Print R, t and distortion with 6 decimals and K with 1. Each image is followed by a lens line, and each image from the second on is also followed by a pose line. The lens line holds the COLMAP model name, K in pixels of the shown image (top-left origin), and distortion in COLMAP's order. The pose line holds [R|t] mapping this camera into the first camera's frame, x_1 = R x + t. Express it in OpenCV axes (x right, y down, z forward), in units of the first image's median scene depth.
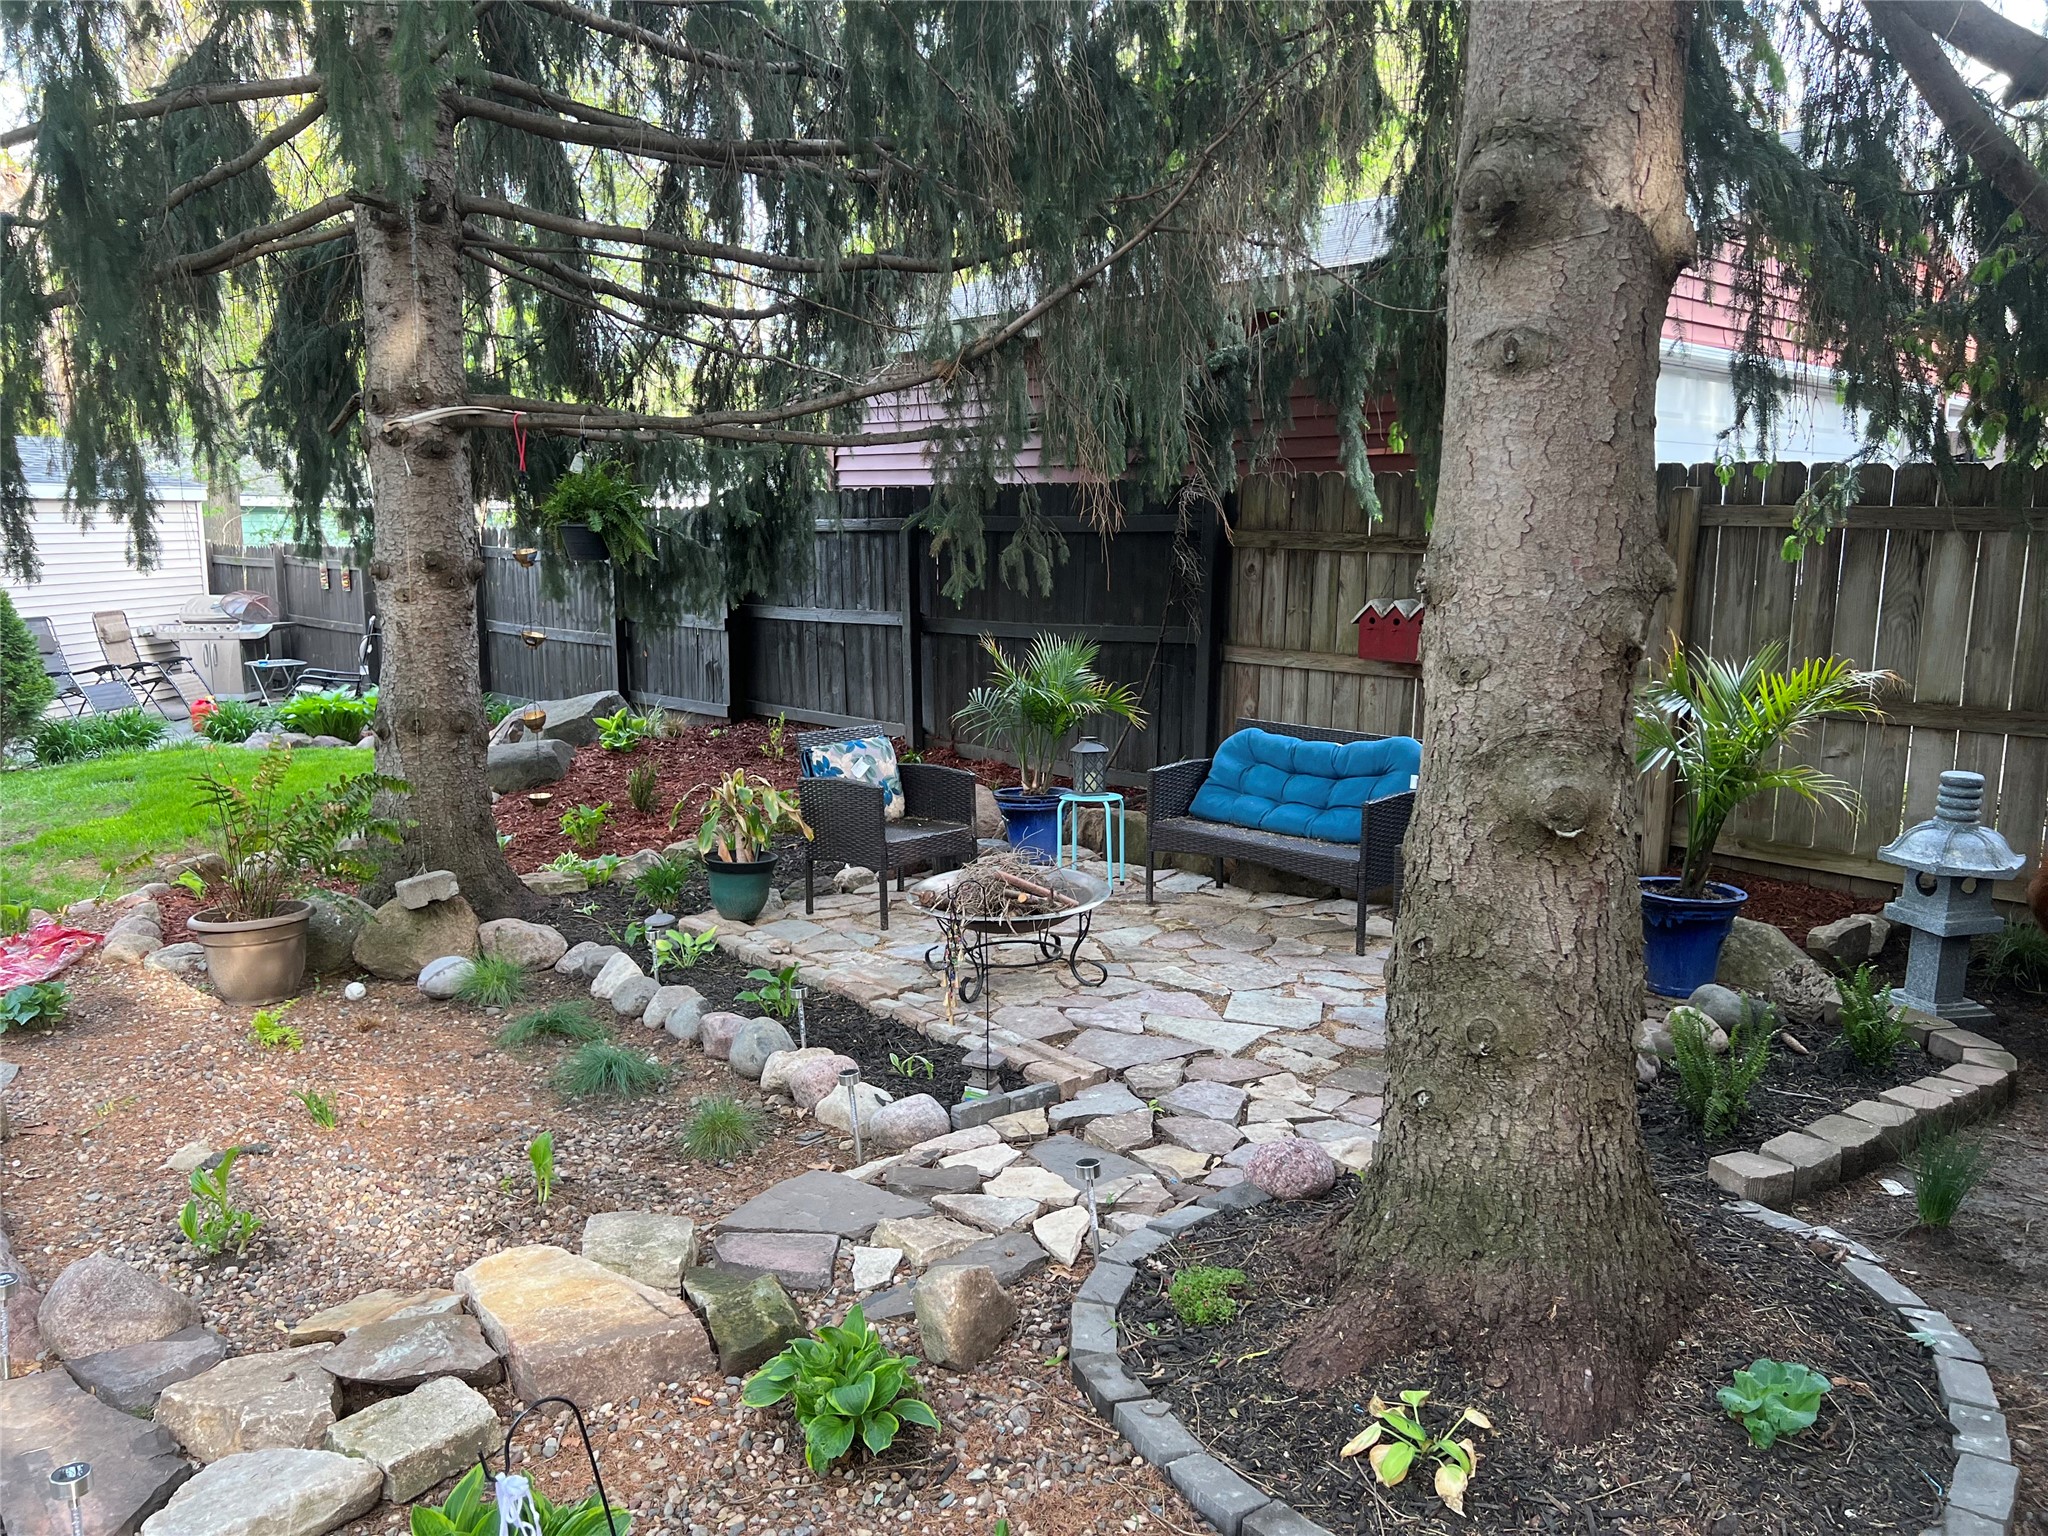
lens RADIAL K [[1544.5, 0, 1024.0], [0, 1544.5, 768.0], [0, 0, 1]] dist [0.070822, -0.000753]
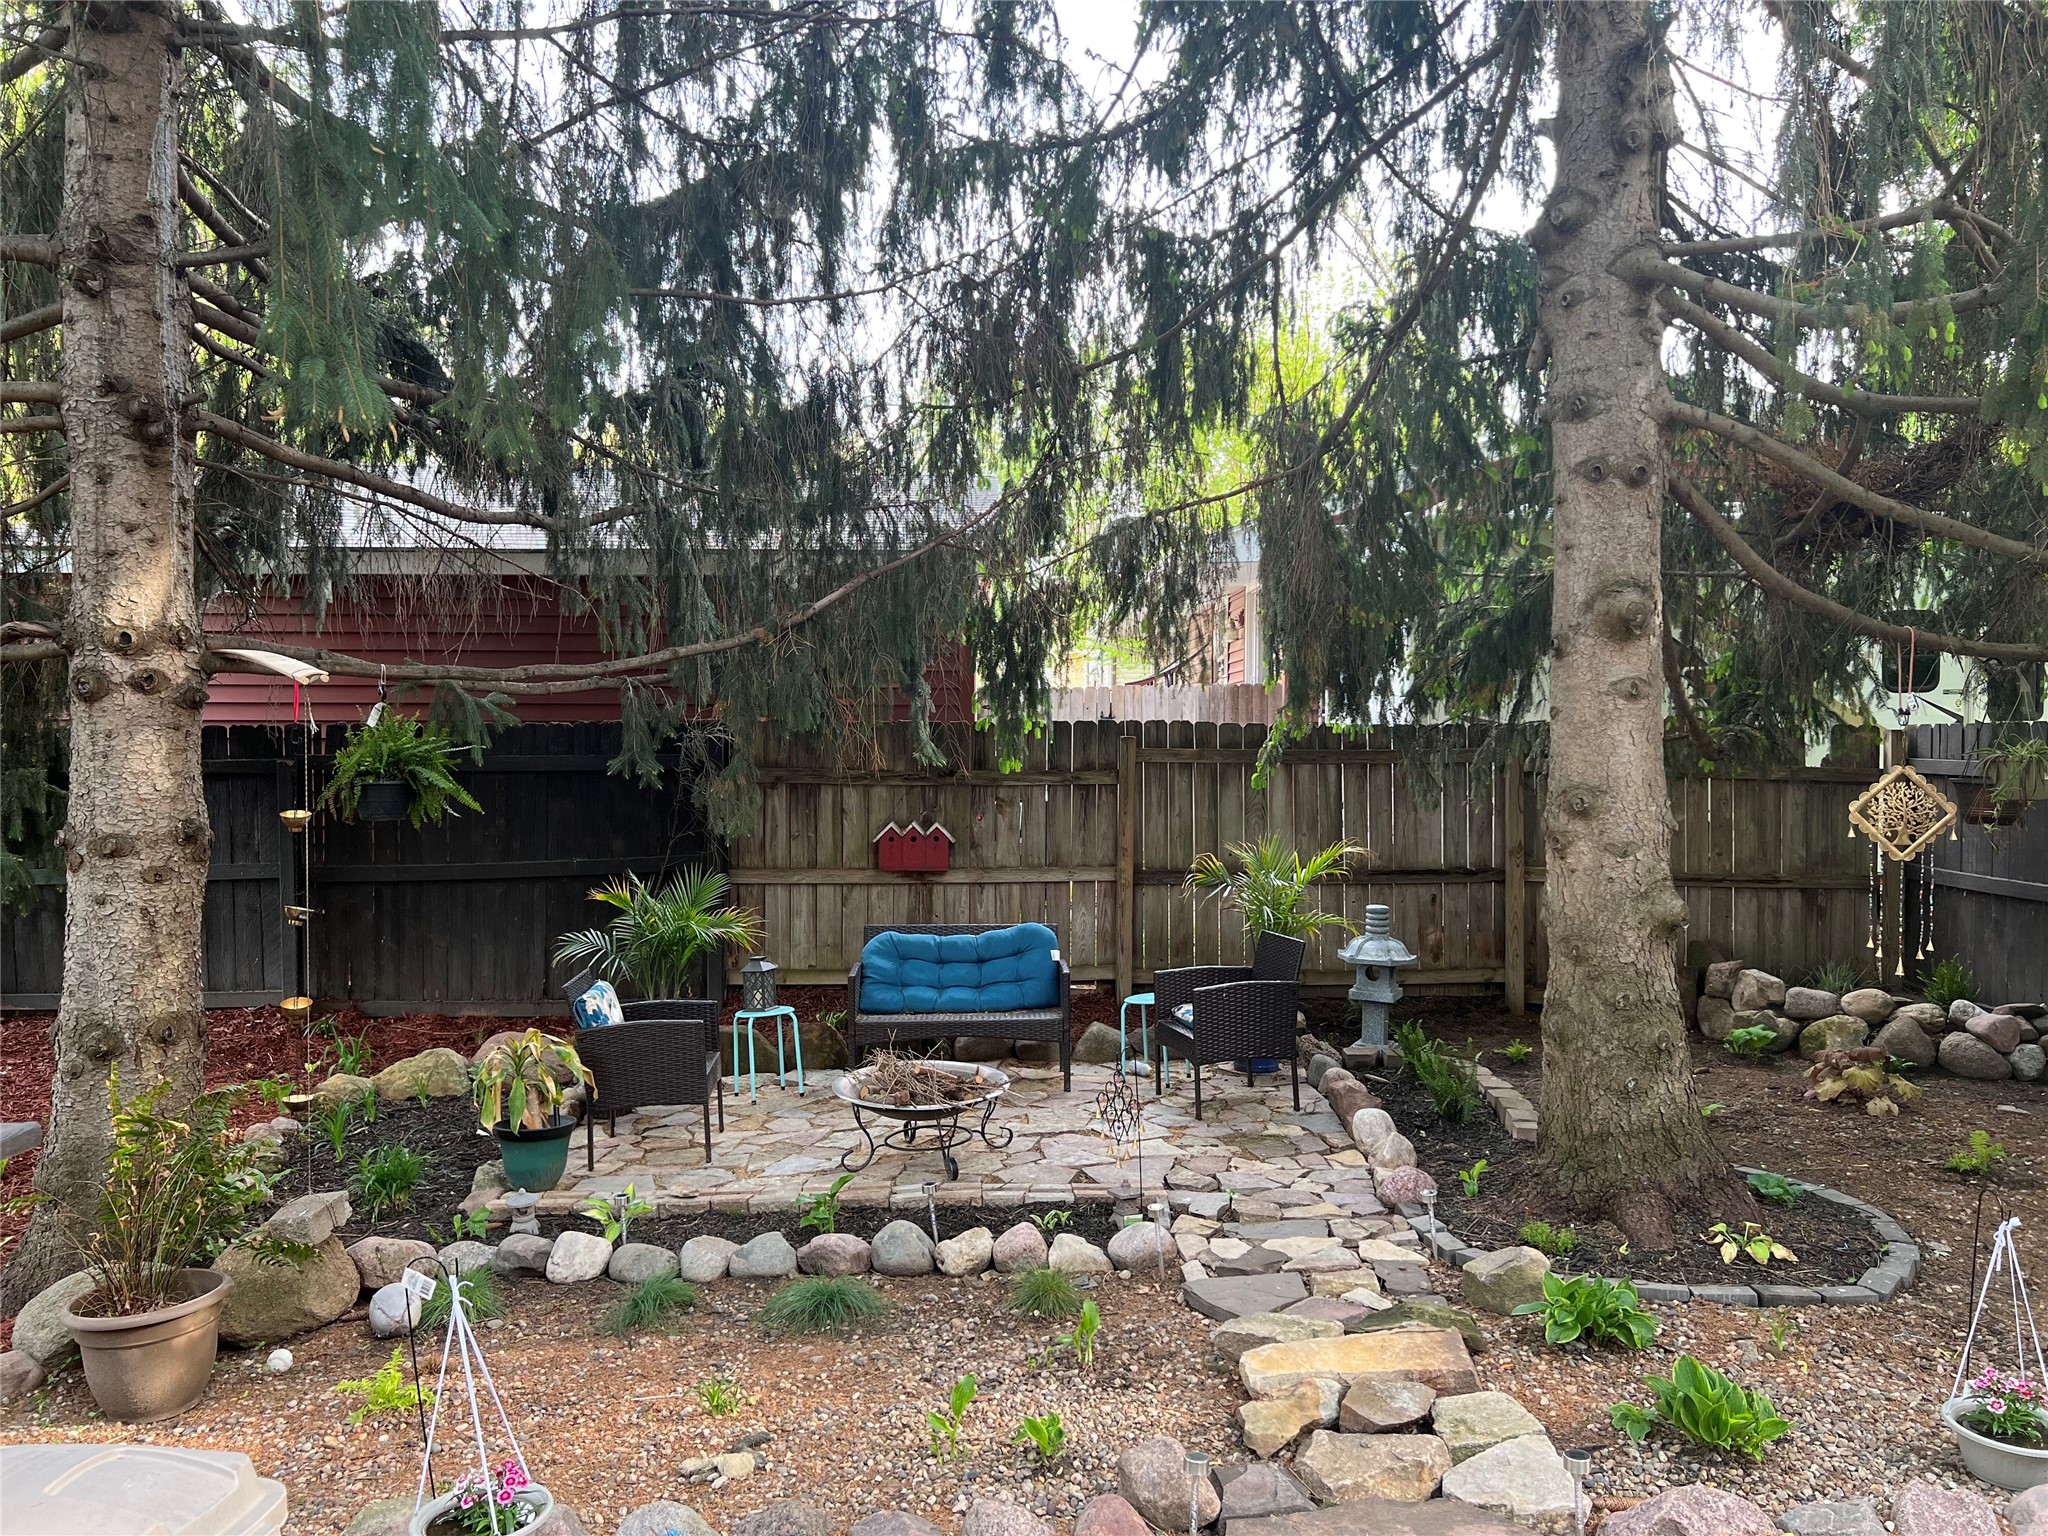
lens RADIAL K [[1555.2, 0, 1024.0], [0, 1555.2, 768.0], [0, 0, 1]] dist [0.037988, -0.000968]
pose [[0.648784, -0.020828, 0.760688, -0.892819], [0.124730, 0.989017, -0.079301, -0.055051], [-0.750681, 0.146330, 0.644256, 0.163149]]
